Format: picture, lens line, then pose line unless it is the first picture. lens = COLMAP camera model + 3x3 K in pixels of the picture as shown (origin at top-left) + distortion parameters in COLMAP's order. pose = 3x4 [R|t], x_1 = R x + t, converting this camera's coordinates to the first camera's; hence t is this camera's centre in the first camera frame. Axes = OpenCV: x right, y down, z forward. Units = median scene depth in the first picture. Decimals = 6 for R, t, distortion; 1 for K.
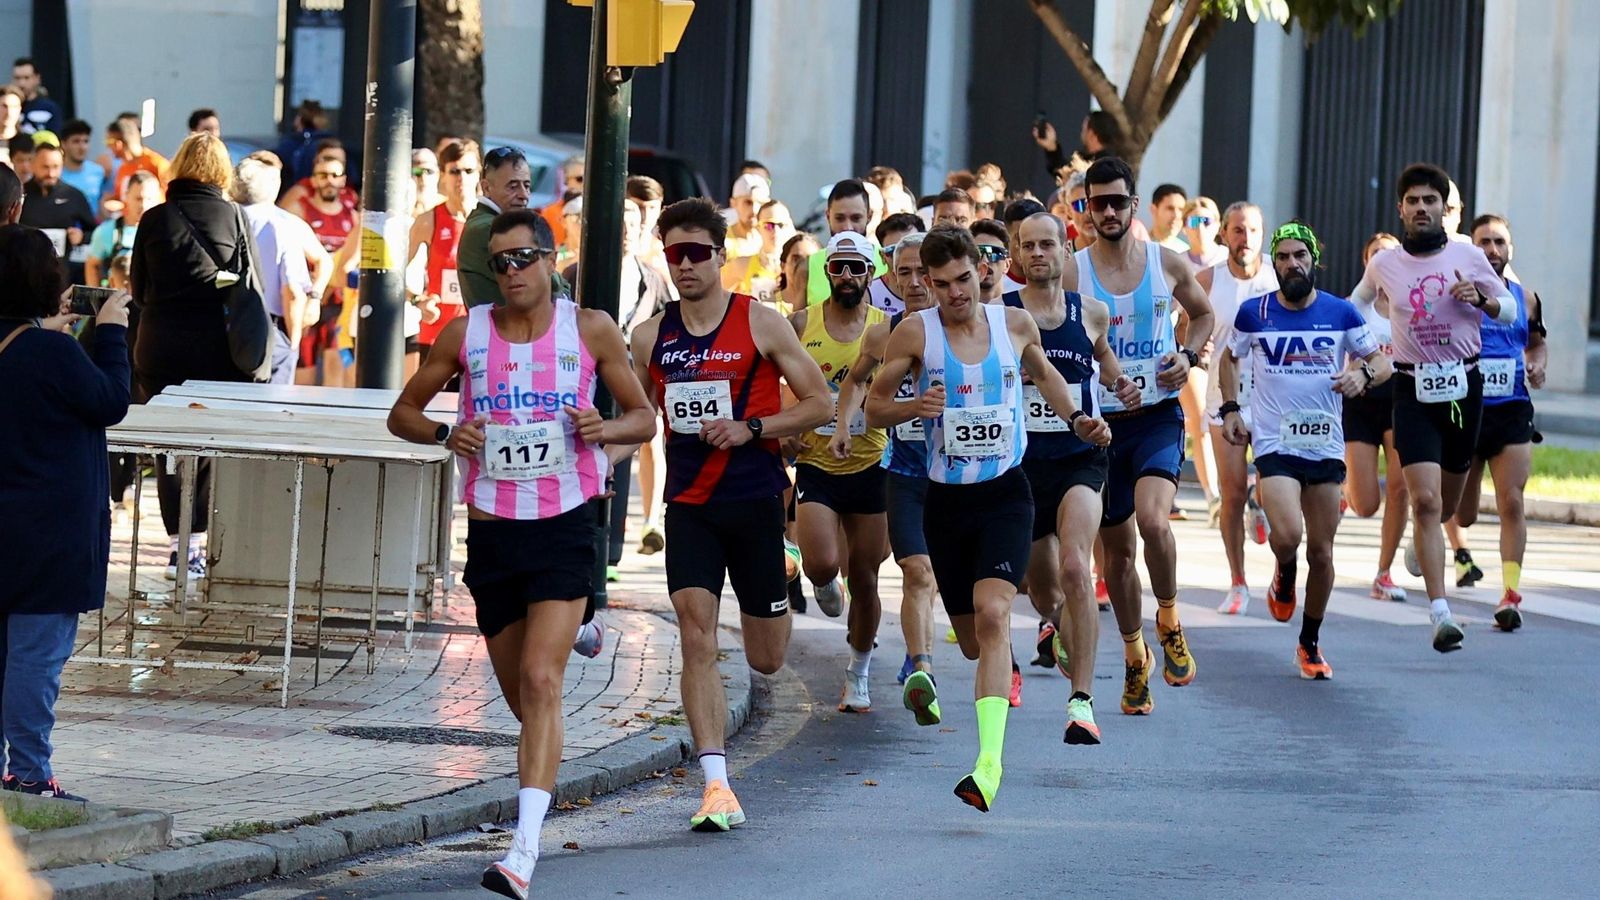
lens RADIAL K [[5990.9, 0, 800.0], [0, 5990.9, 450.0], [0, 0, 1]] dist [0.004276, -0.528667]
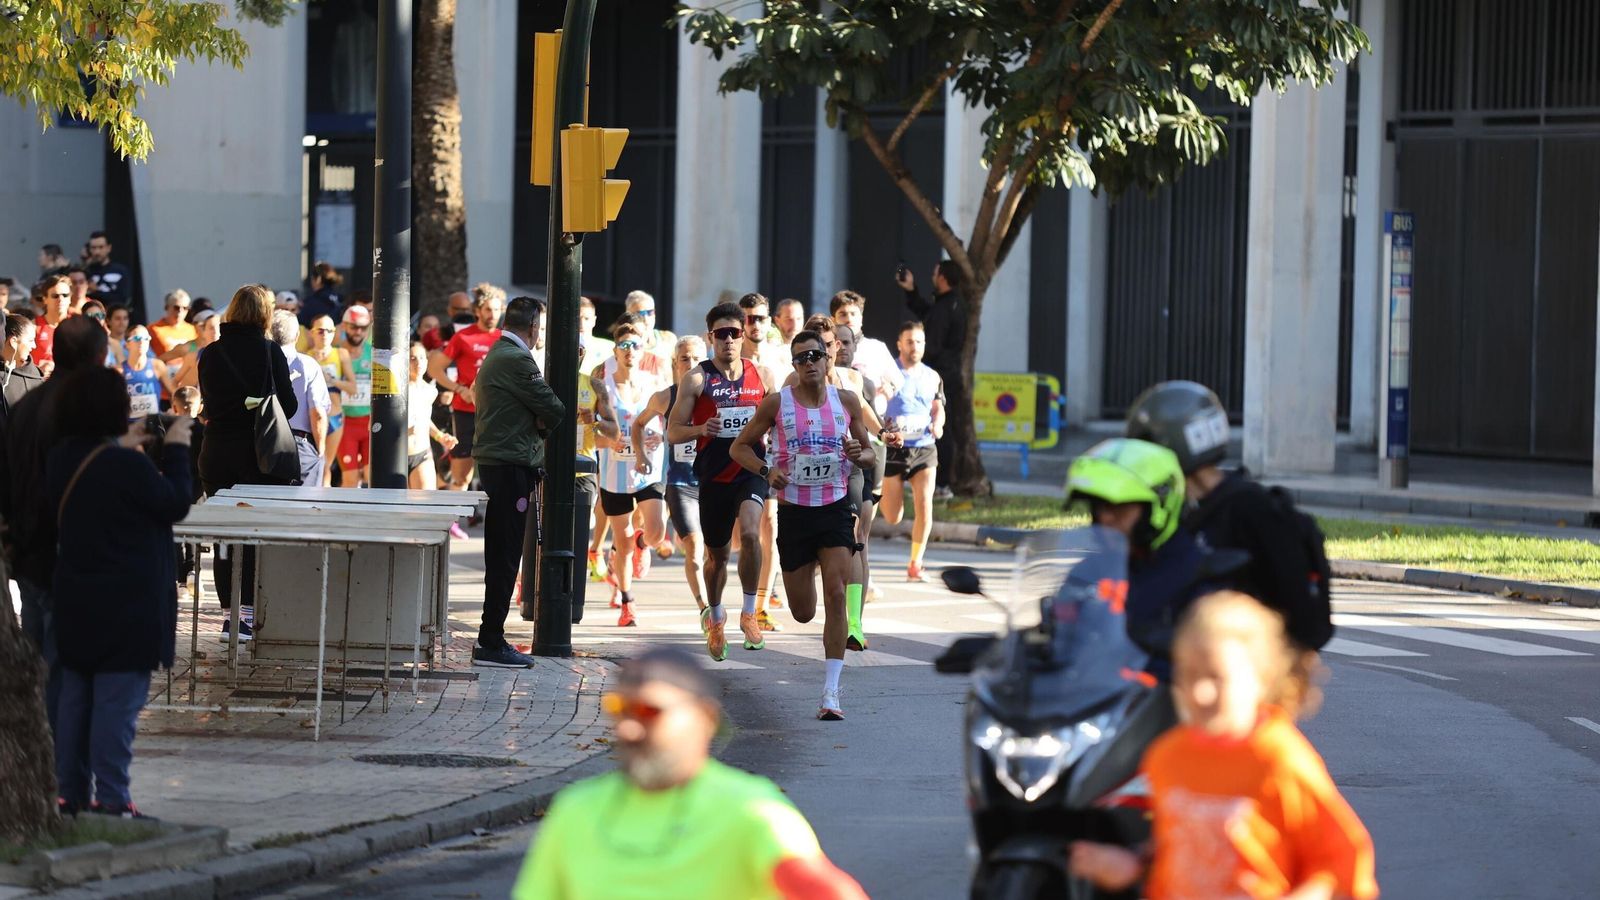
lens RADIAL K [[8706.1, 0, 799.1], [0, 8706.1, 428.2], [0, 0, 1]] dist [1.687458, 8.483025]
pose [[0.999628, -0.019097, 0.019457, -0.018959], [0.019321, 0.999748, -0.011386, -0.000112], [-0.019235, 0.011758, 0.999746, -0.858866]]
